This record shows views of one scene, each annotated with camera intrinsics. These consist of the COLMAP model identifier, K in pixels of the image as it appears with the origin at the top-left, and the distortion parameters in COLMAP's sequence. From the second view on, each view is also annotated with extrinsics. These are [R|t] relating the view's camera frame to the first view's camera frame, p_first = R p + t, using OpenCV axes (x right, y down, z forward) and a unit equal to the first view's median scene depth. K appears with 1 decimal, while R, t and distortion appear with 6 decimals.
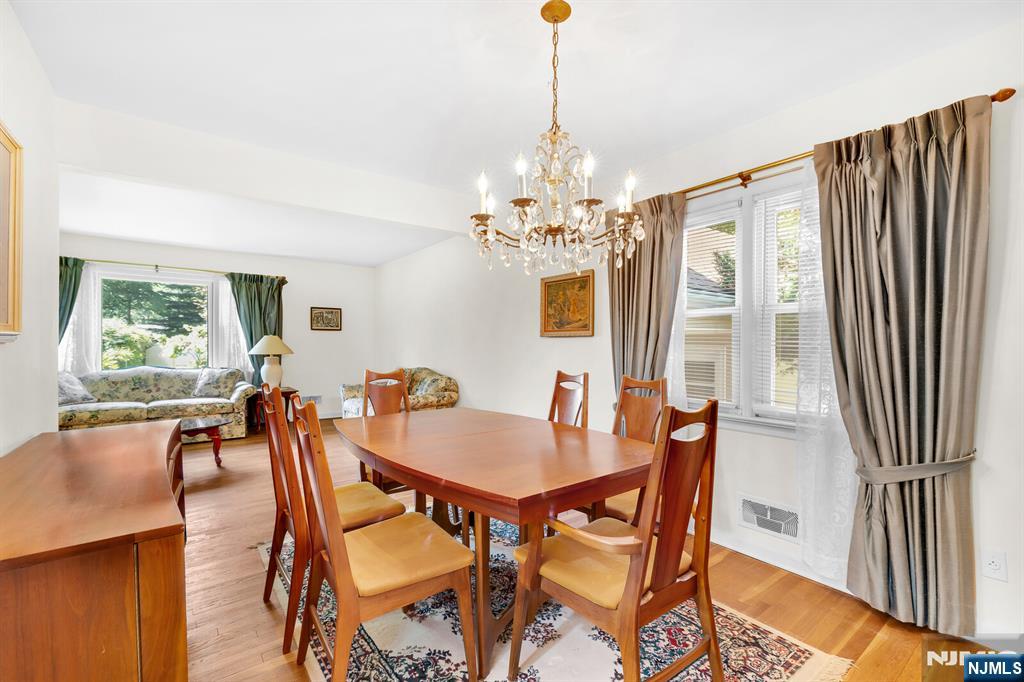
lens RADIAL K [[436.0, 0, 512.3], [0, 436.0, 348.0], [0, 0, 1]] dist [0.000804, 0.000075]
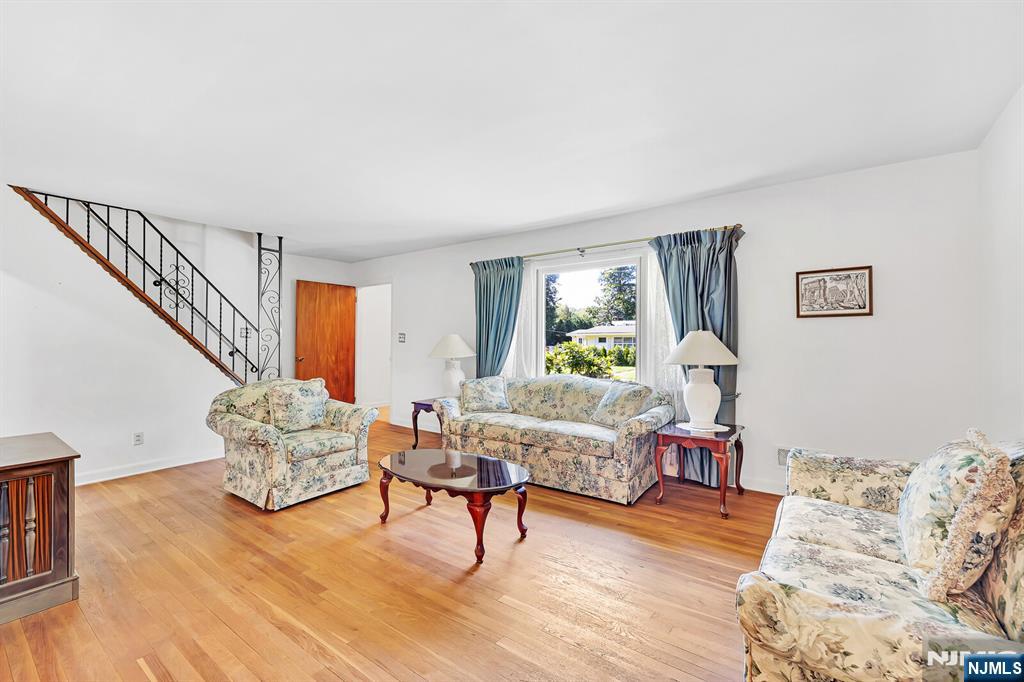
lens RADIAL K [[437.4, 0, 512.0], [0, 437.4, 341.0], [0, 0, 1]] dist [0.001005, 0.000131]
pose [[0.276355, -0.014557, -0.960945, -0.083429], [-0.009130, 0.999800, -0.017771, -0.003911], [0.961012, 0.013685, 0.276167, 0.650338]]
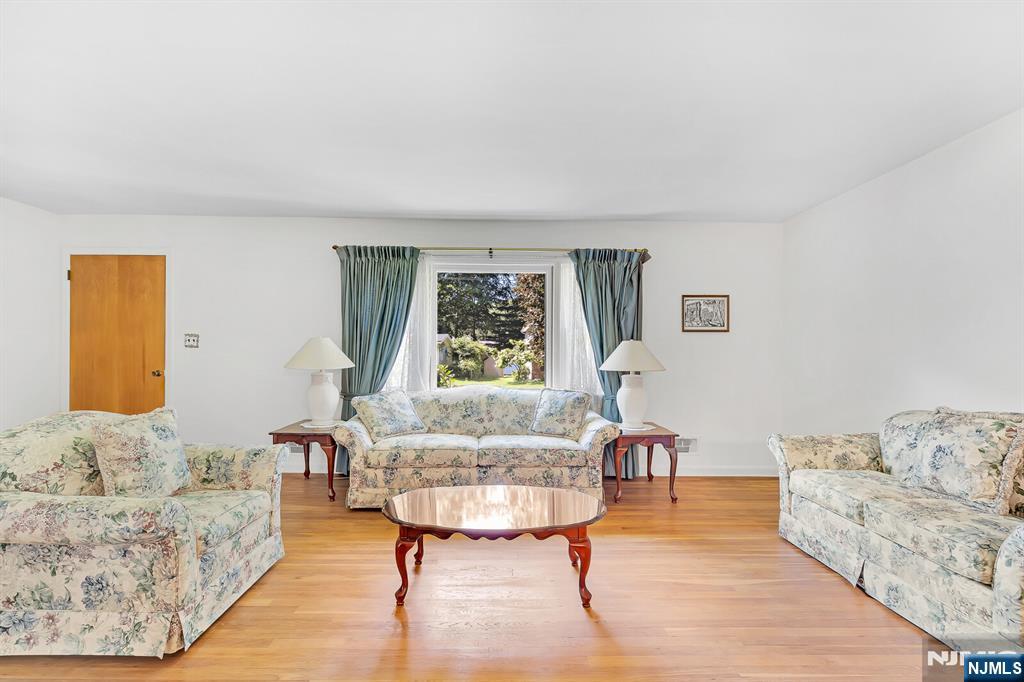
lens RADIAL K [[446.6, 0, 510.2], [0, 446.6, 356.4], [0, 0, 1]] dist [-0.000705, 0.000078]
pose [[0.801310, 0.000641, -0.598250, -0.329521], [-0.006281, 0.999953, -0.007342, -0.000453], [0.598217, 0.009641, 0.801276, 0.407715]]
